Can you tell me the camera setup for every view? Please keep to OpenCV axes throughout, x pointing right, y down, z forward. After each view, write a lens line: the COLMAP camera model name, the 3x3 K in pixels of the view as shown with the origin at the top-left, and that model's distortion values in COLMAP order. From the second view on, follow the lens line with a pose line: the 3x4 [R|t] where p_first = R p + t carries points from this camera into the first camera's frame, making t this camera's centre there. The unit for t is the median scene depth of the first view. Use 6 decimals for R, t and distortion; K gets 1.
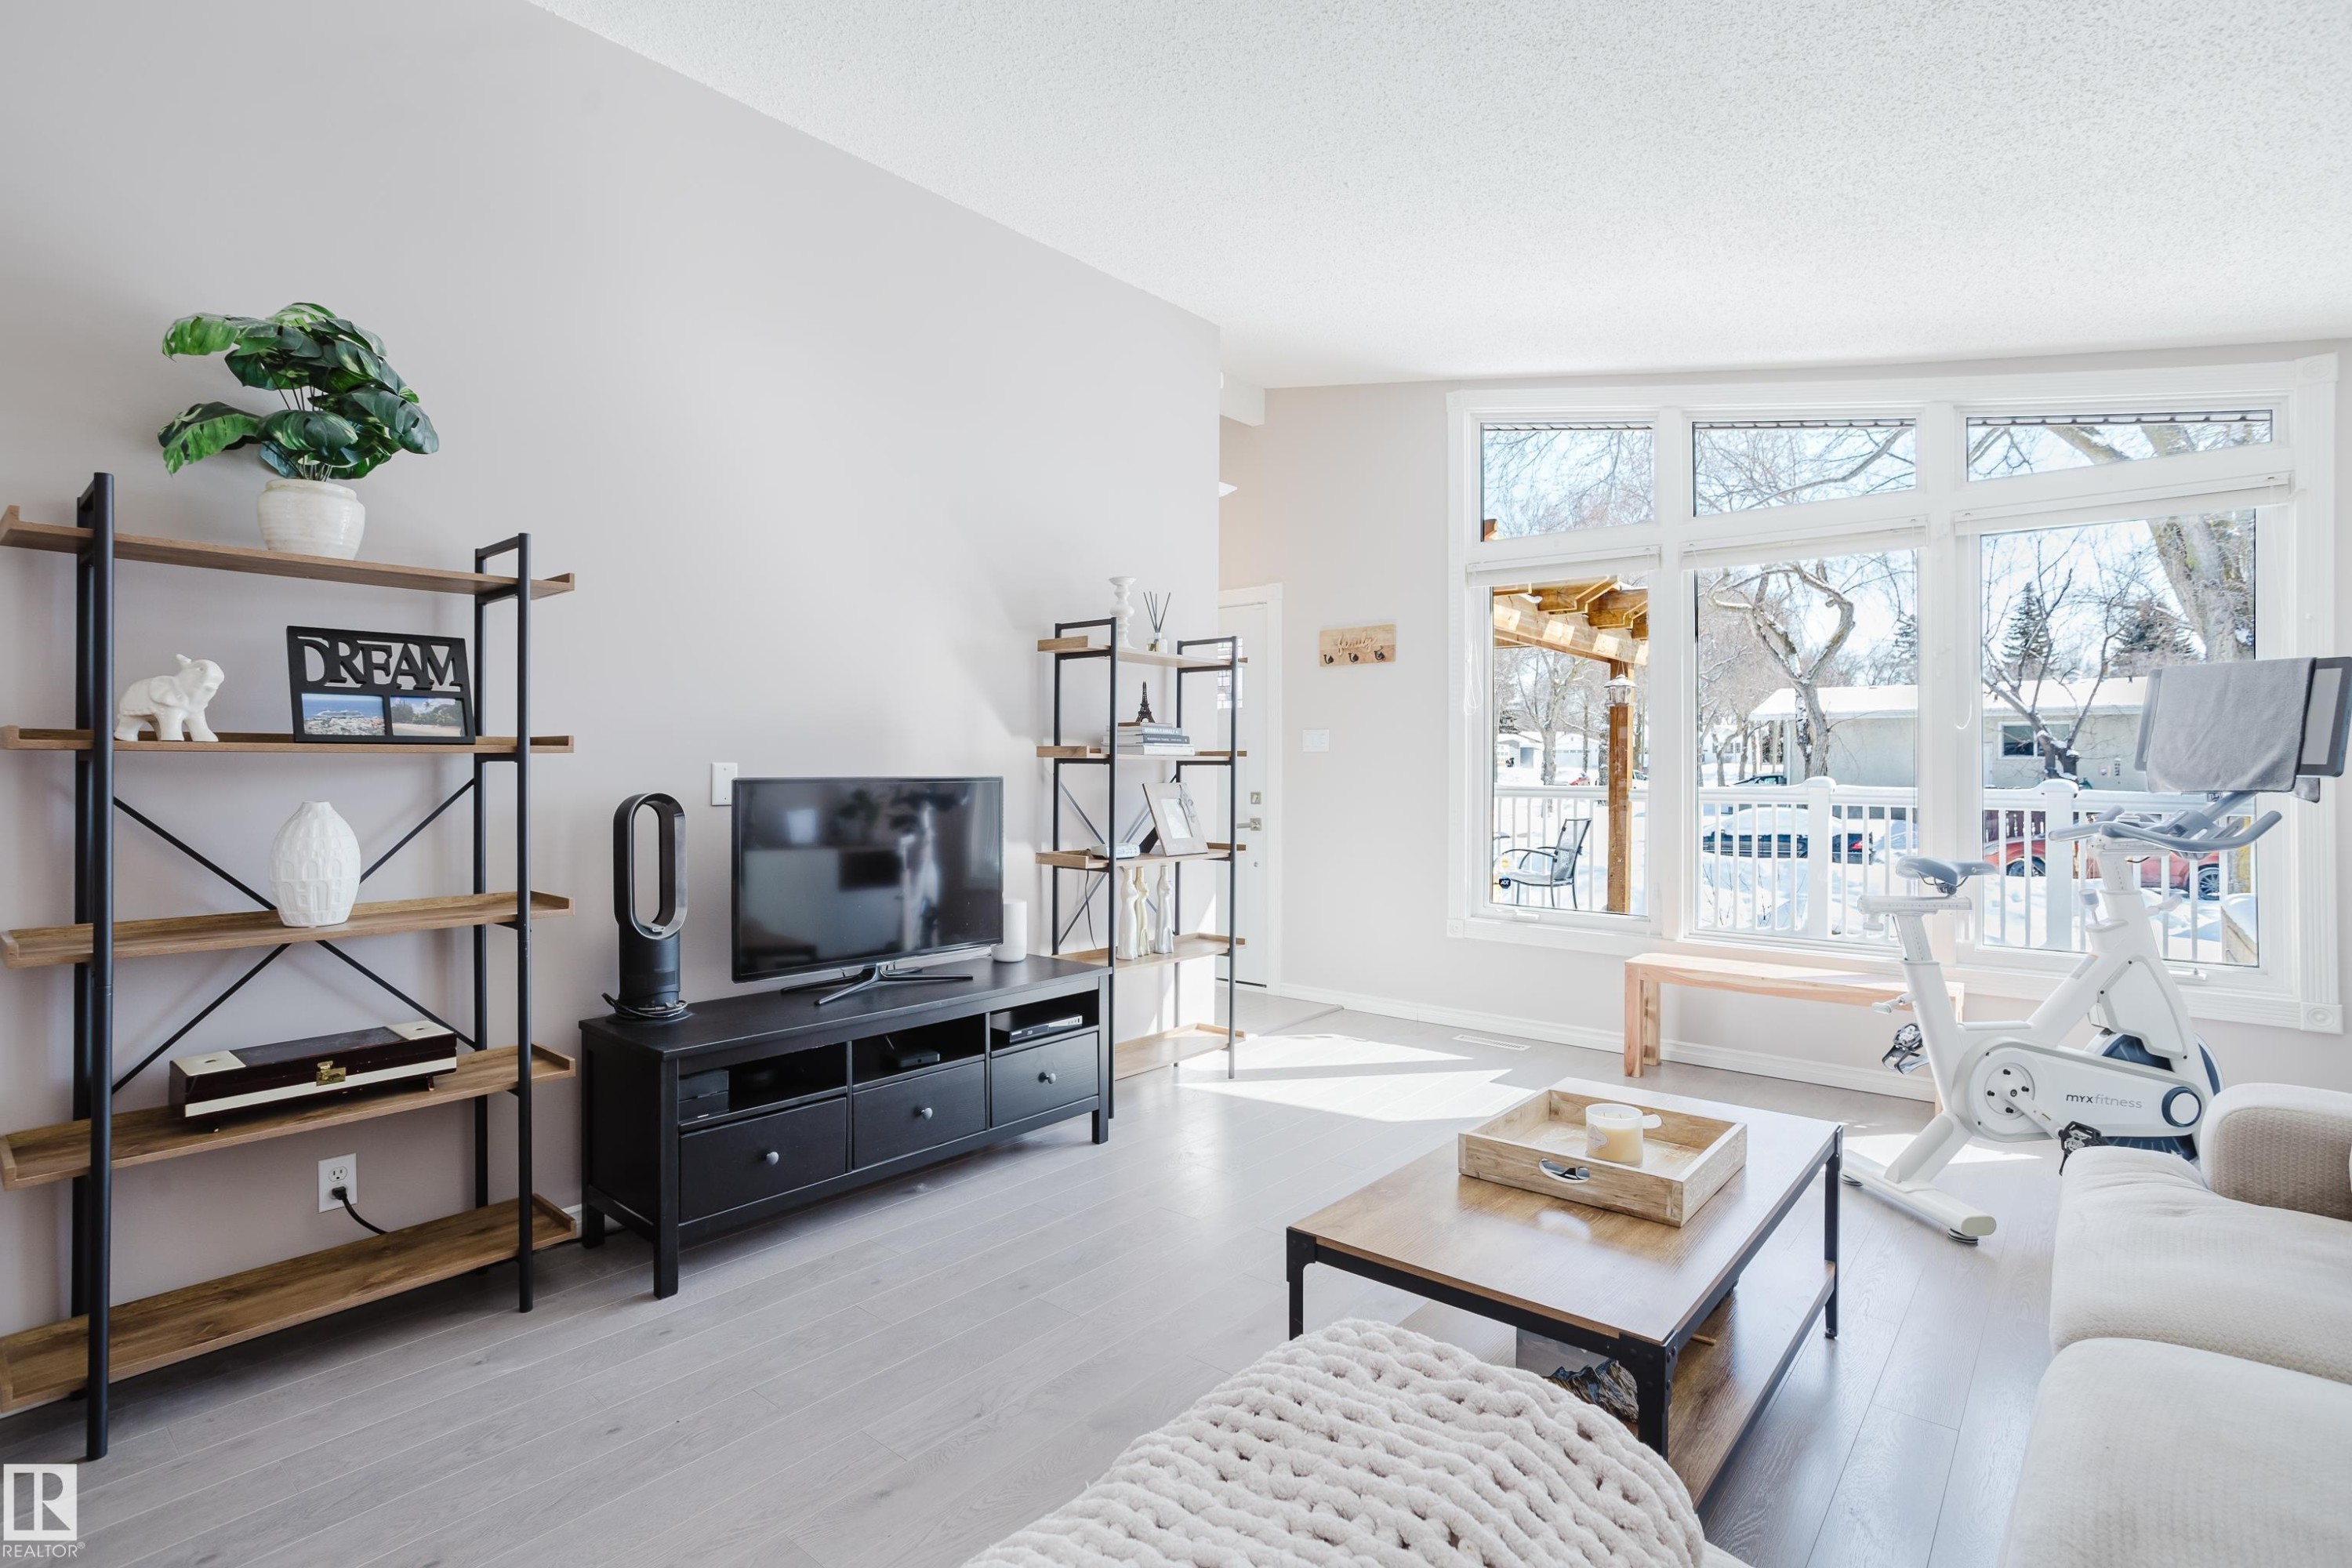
lens RADIAL K [[1122.6, 0, 1094.9], [0, 1122.6, 771.8], [0, 0, 1]] dist [-0.073655, 0.031392]
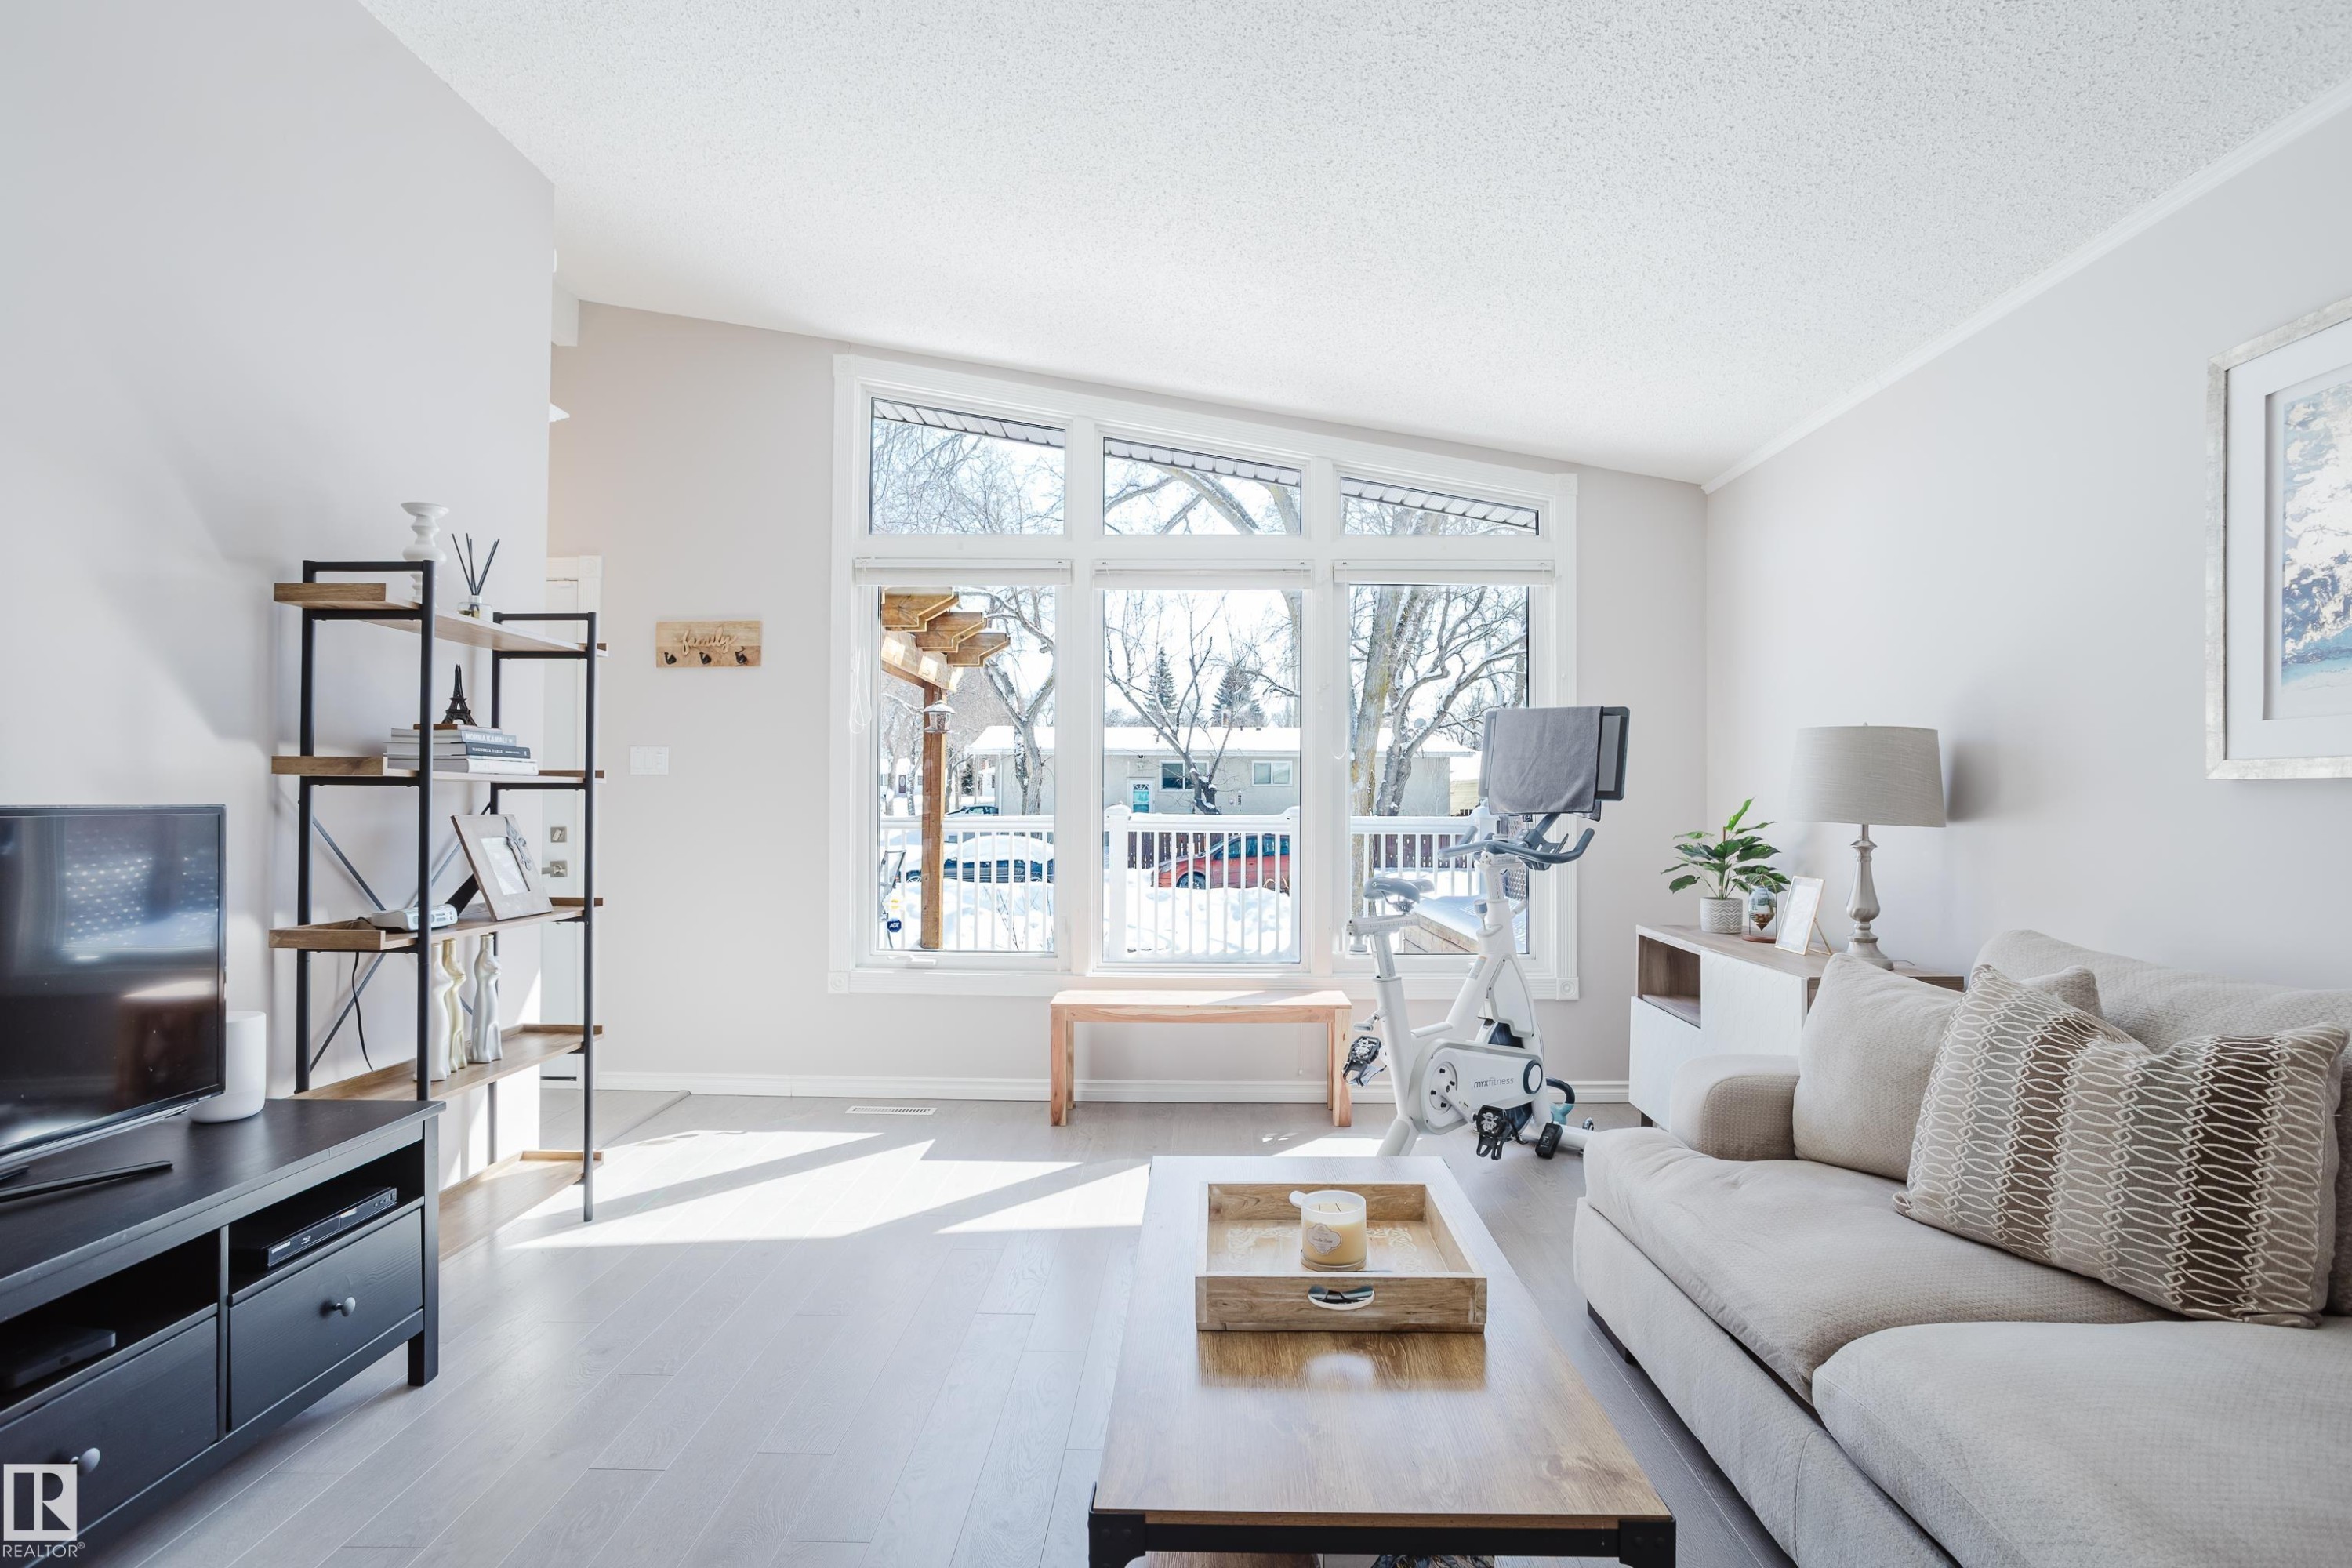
lens RADIAL K [[1168.6, 0, 1176.3], [0, 1168.6, 800.5], [0, 0, 1]] dist [-0.058065, 0.035937]
pose [[0.747207, -0.000856, 0.664591, -0.094203], [0.002501, 0.999996, -0.001523, 0.003480], [-0.664586, 0.002800, 0.747206, 0.201507]]
